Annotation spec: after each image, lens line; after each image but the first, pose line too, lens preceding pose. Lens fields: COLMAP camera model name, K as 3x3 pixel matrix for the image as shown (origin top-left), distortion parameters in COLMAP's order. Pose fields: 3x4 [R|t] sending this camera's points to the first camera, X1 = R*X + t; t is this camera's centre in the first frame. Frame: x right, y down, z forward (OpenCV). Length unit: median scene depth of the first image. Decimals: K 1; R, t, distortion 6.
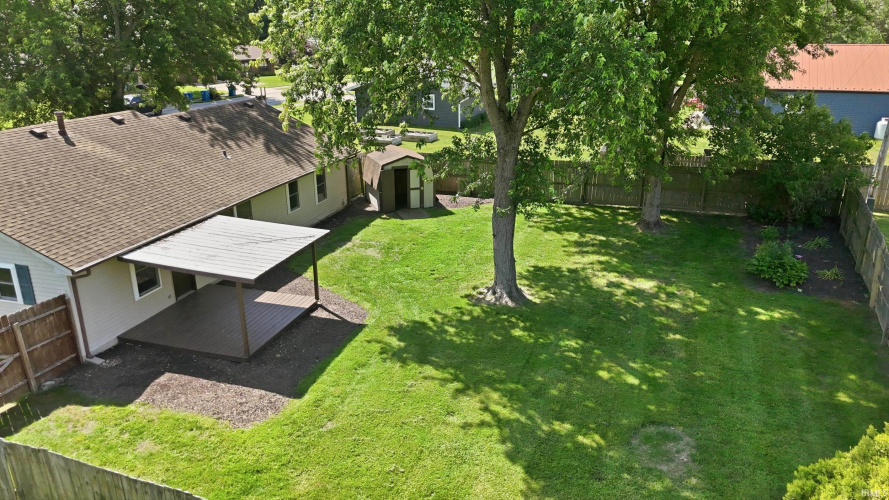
lens RADIAL K [[654.7, 0, 444.5], [0, 654.7, 250.0], [0, 0, 1]] dist [0.084467, -0.084269]
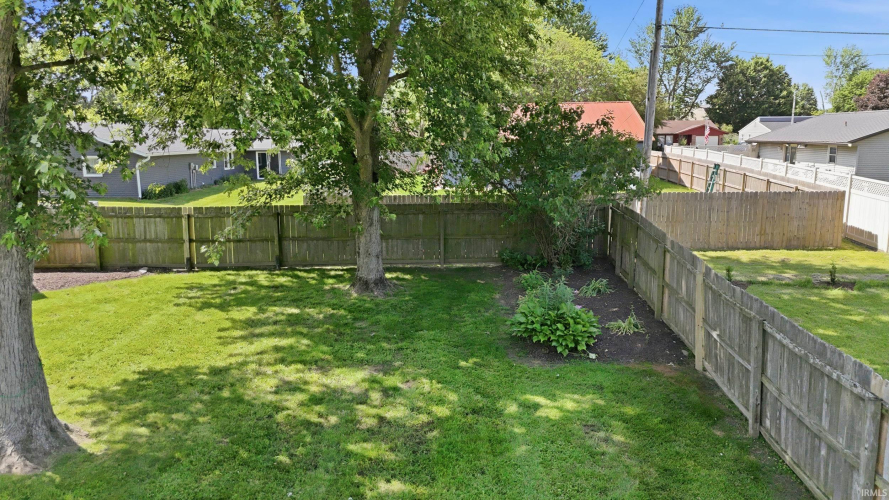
lens RADIAL K [[654.7, 0, 444.5], [0, 654.7, 250.0], [0, 0, 1]] dist [0.084467, -0.084269]
pose [[0.938929, -0.060920, 0.338676, 0.210387], [0.113253, 0.984081, -0.136964, 0.032568], [-0.324941, 0.166956, 0.930881, 0.471500]]
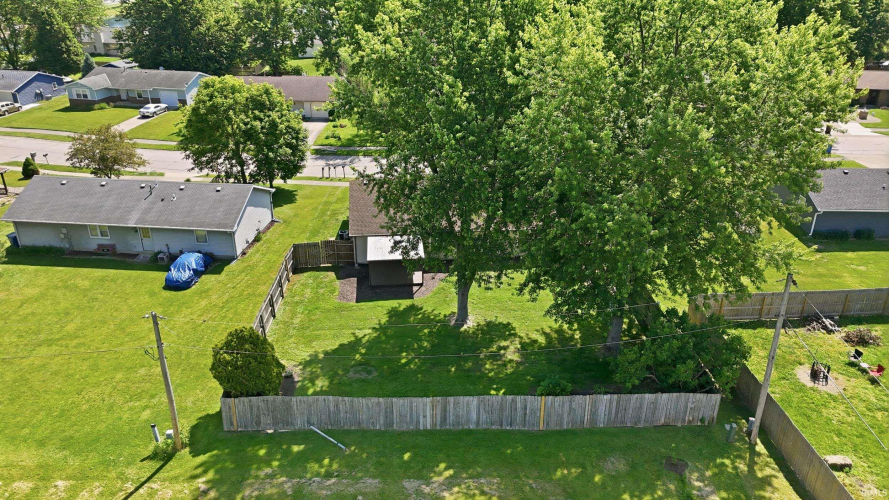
lens RADIAL K [[654.7, 0, 444.5], [0, 654.7, 250.0], [0, 0, 1]] dist [0.084467, -0.084269]
pose [[0.383831, 0.388033, -0.837917, 1.689839], [-0.304833, 0.909798, 0.281683, -0.688707], [0.871637, 0.147306, 0.467493, -0.040664]]
